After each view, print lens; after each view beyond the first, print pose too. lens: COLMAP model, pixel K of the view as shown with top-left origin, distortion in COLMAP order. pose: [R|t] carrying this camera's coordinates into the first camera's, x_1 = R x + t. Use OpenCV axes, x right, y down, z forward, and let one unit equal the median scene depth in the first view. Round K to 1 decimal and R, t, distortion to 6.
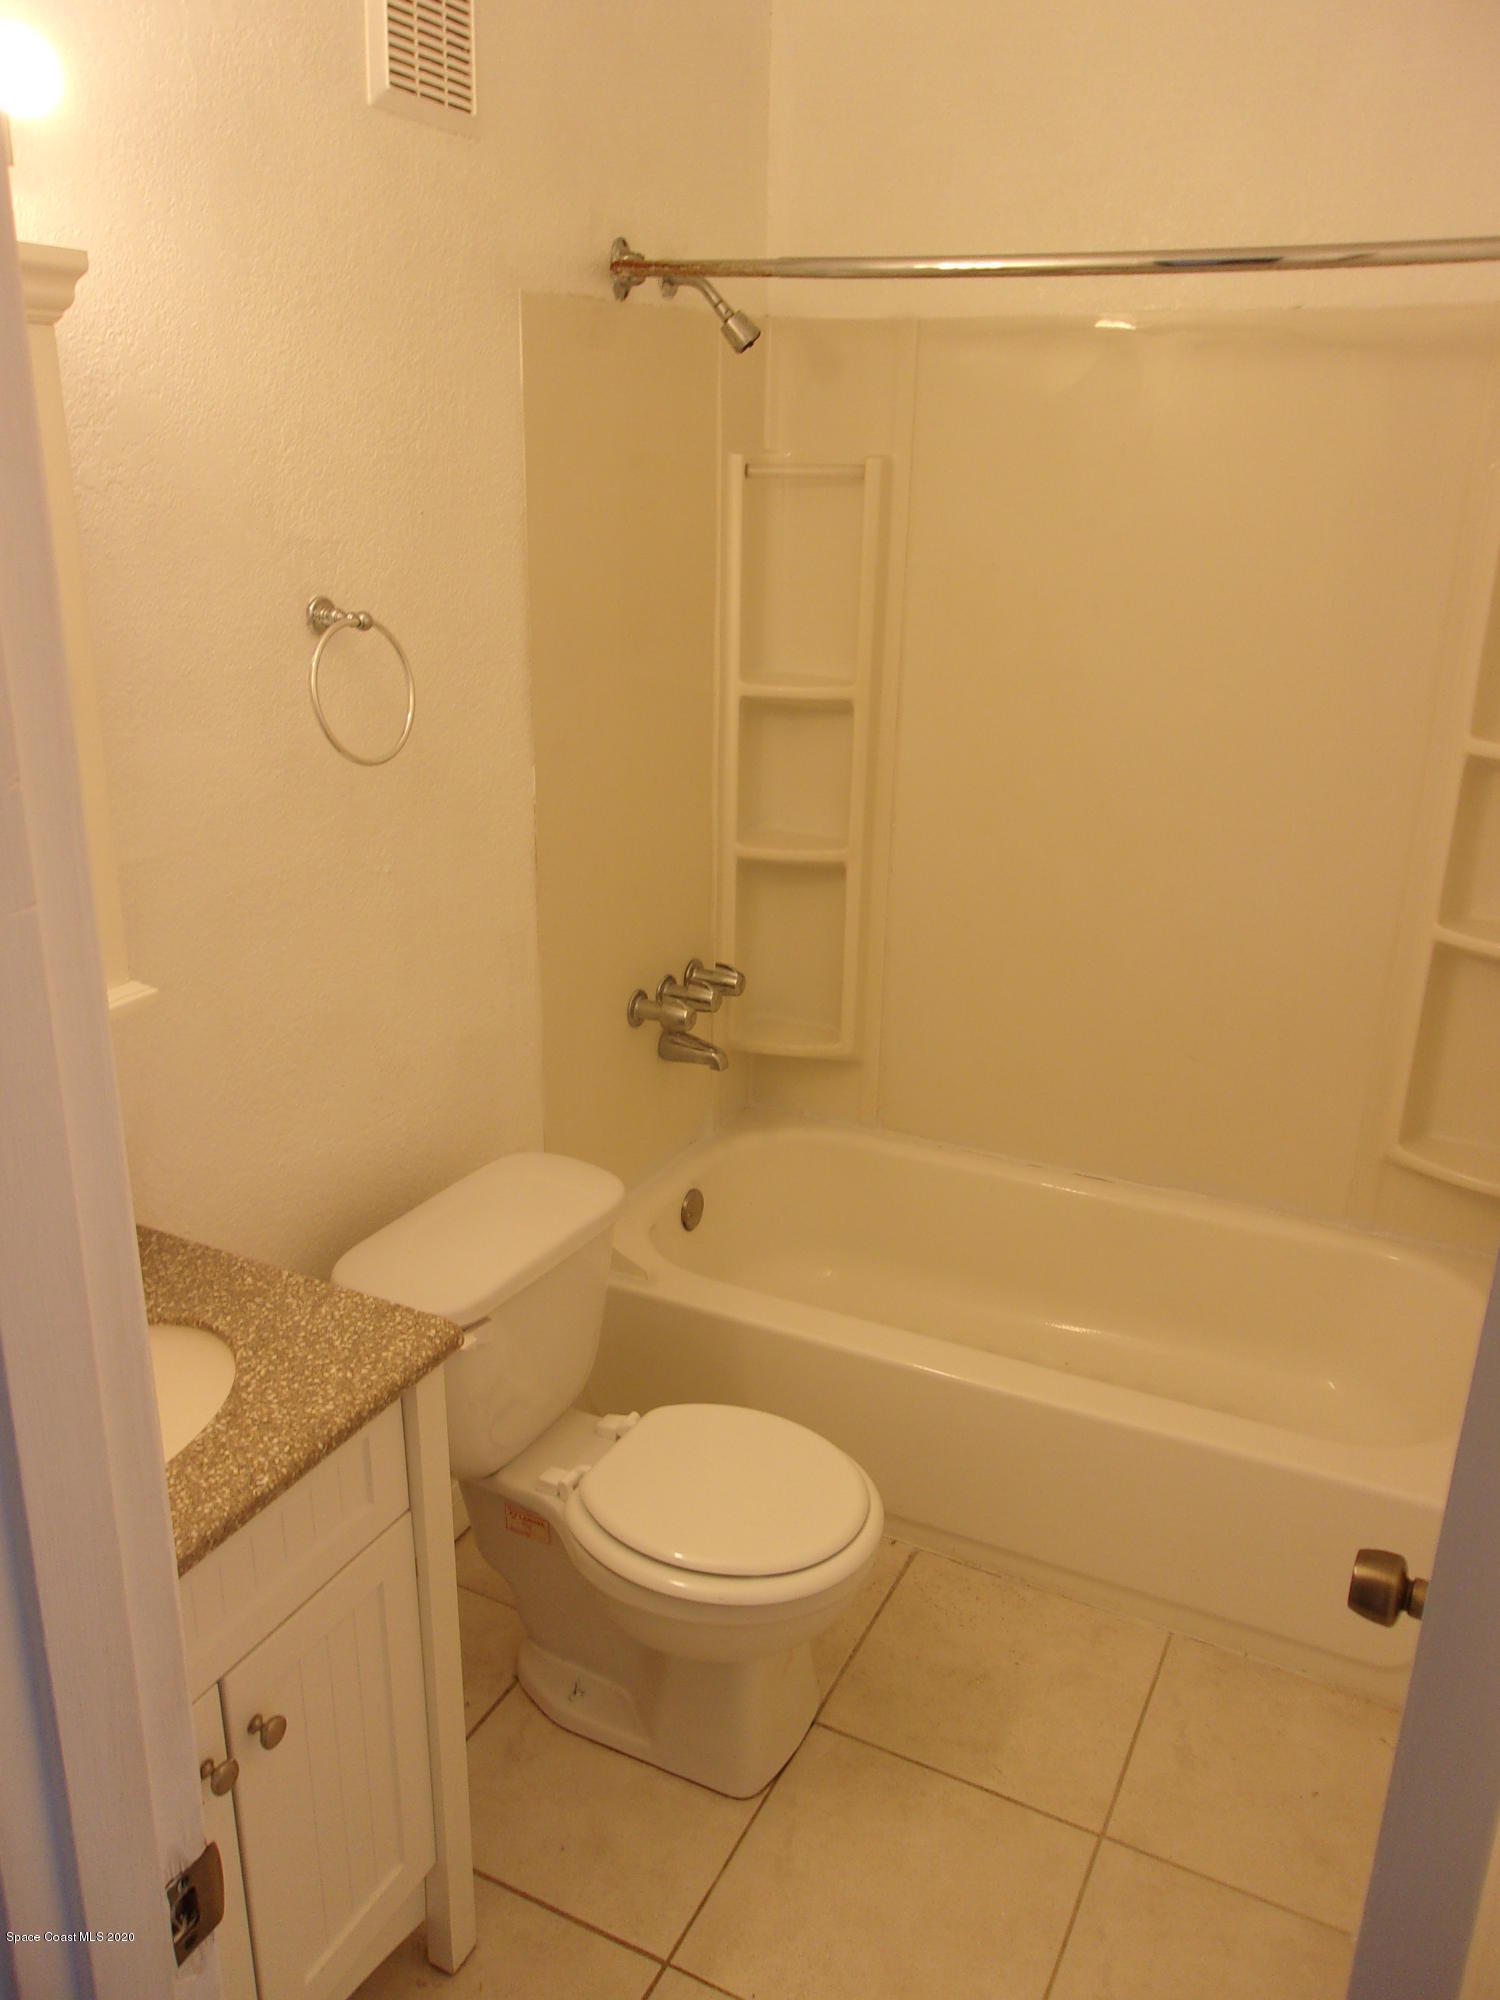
lens RADIAL K [[1577.4, 0, 759.8], [0, 1577.4, 1004.6], [0, 0, 1]] dist [-0.013861, 0.018432]
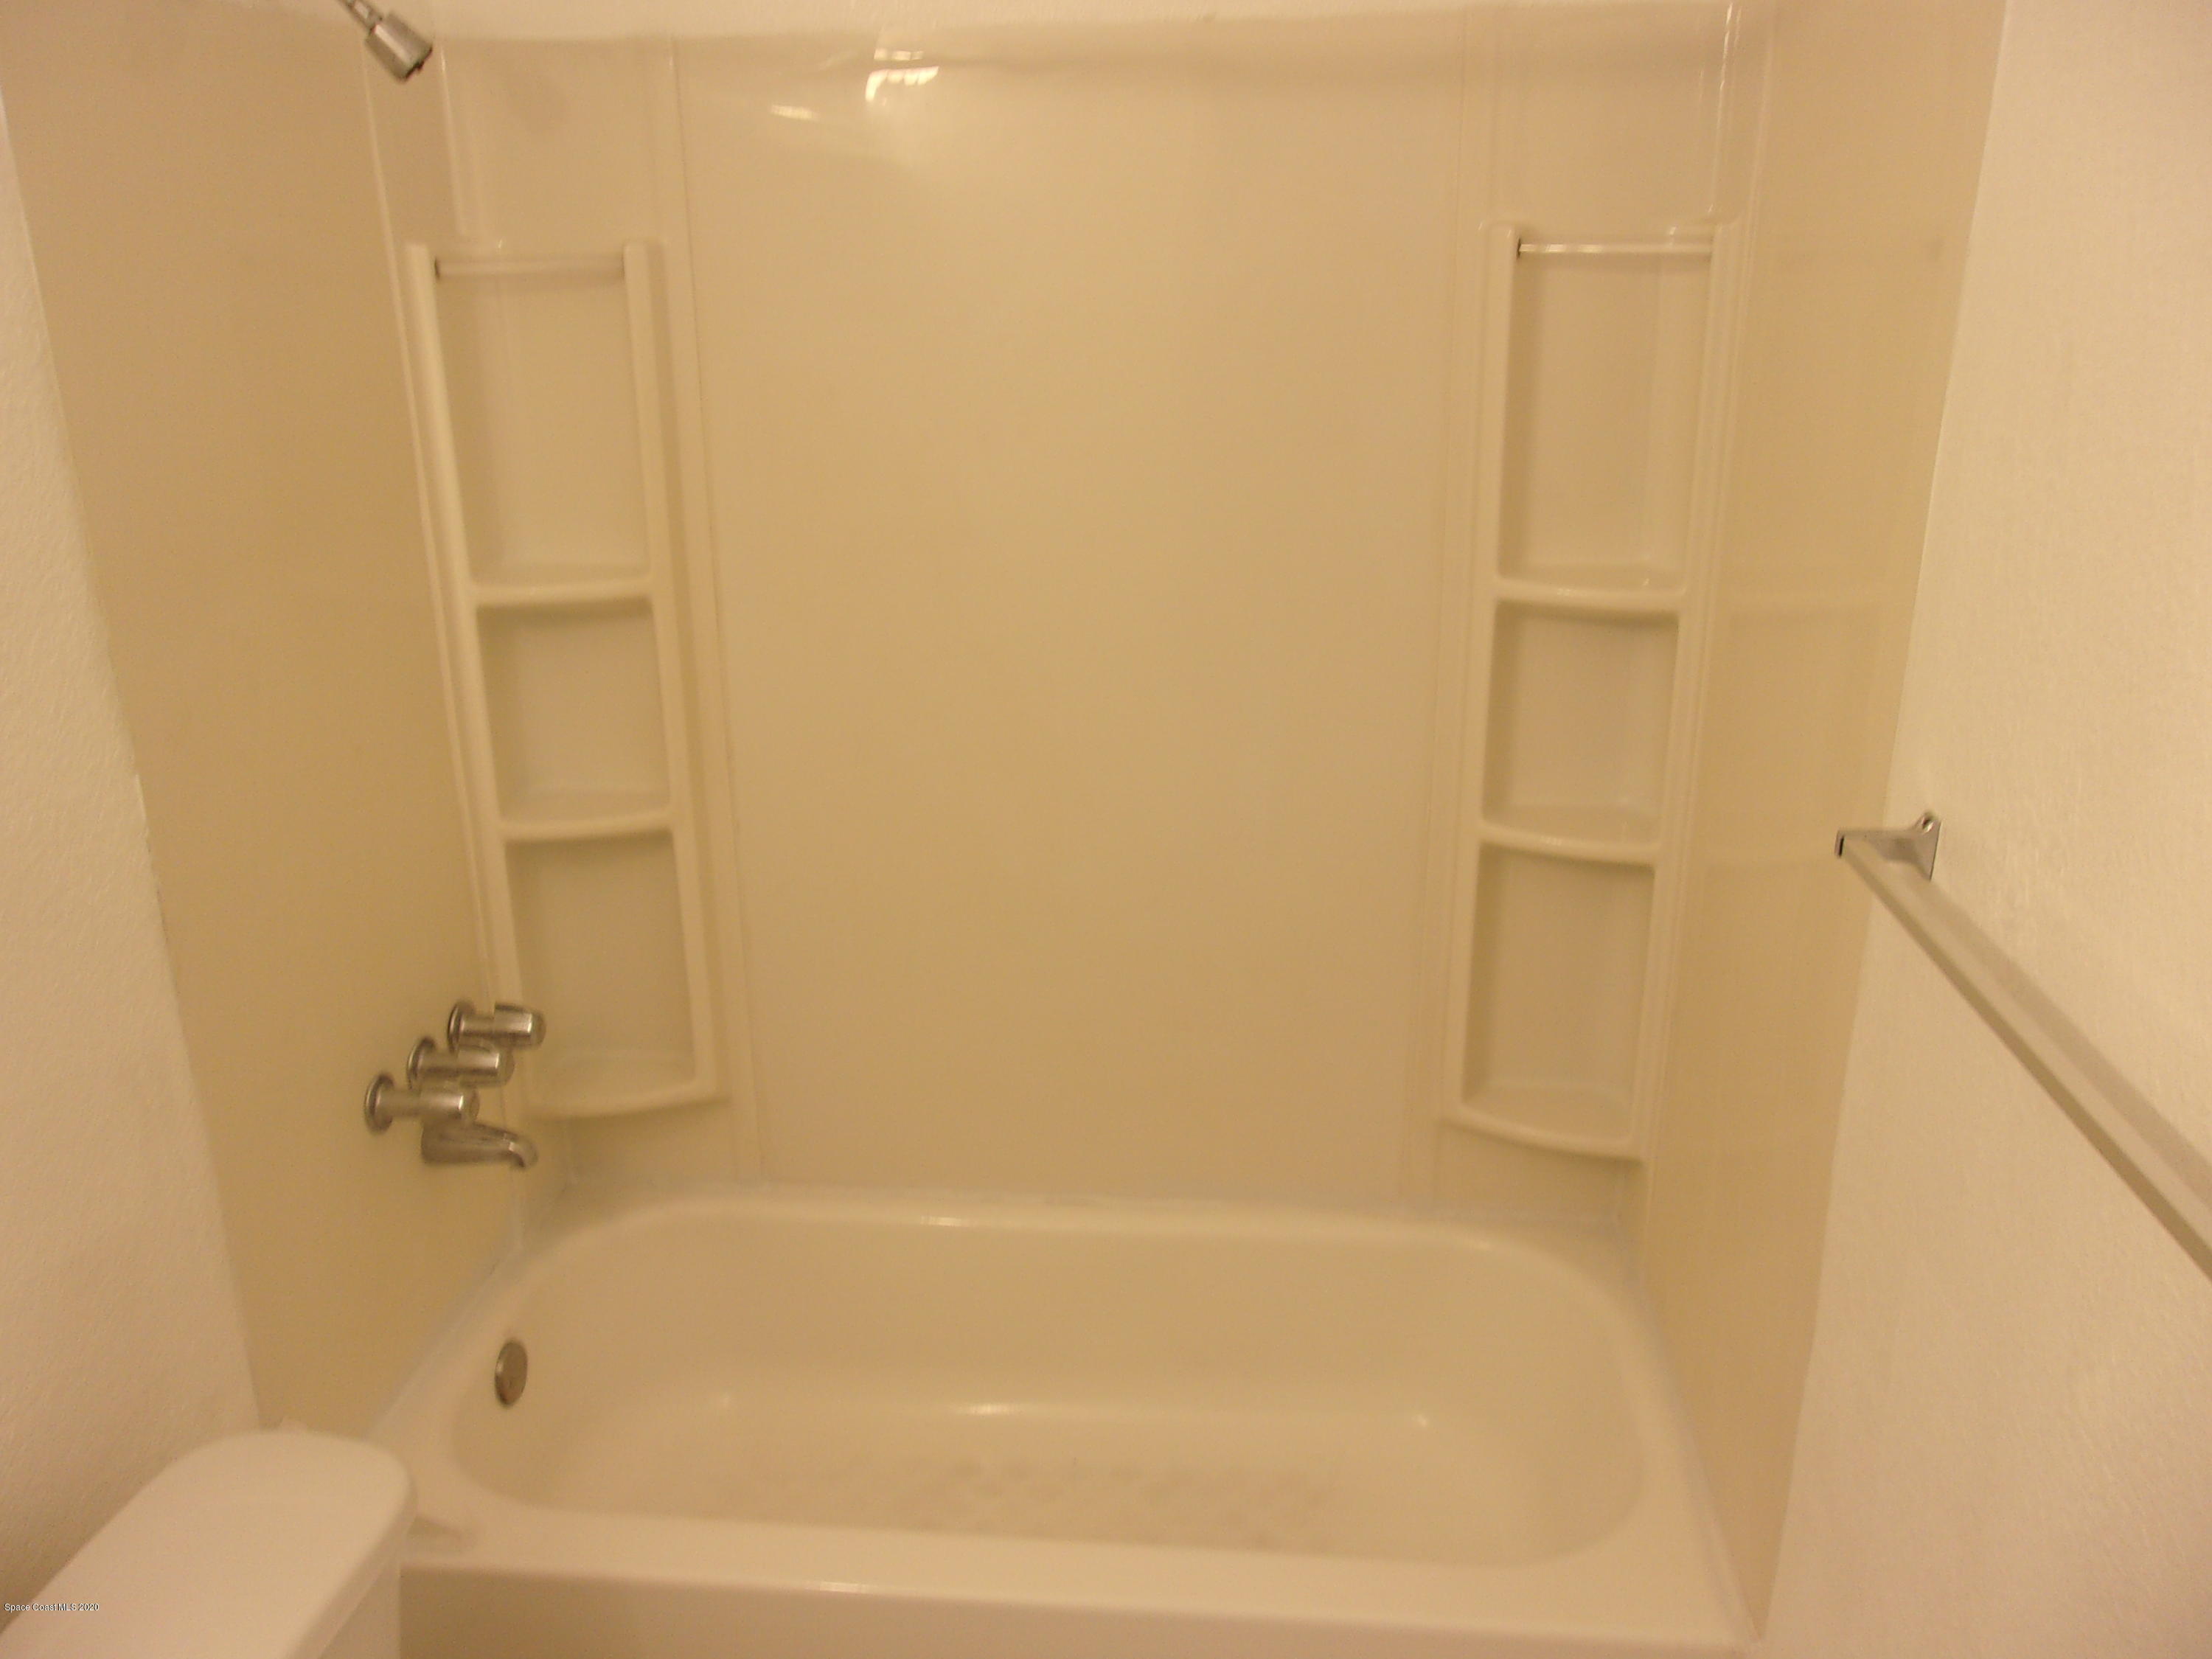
lens RADIAL K [[1744.6, 0, 1099.0], [0, 1744.6, 817.9], [0, 0, 1]] dist [-0.013861, 0.018432]
pose [[0.939195, -0.138891, 0.314043, -0.008537], [0.142908, 0.989682, 0.010317, -0.077776], [-0.312235, 0.035189, 0.949353, 0.224108]]
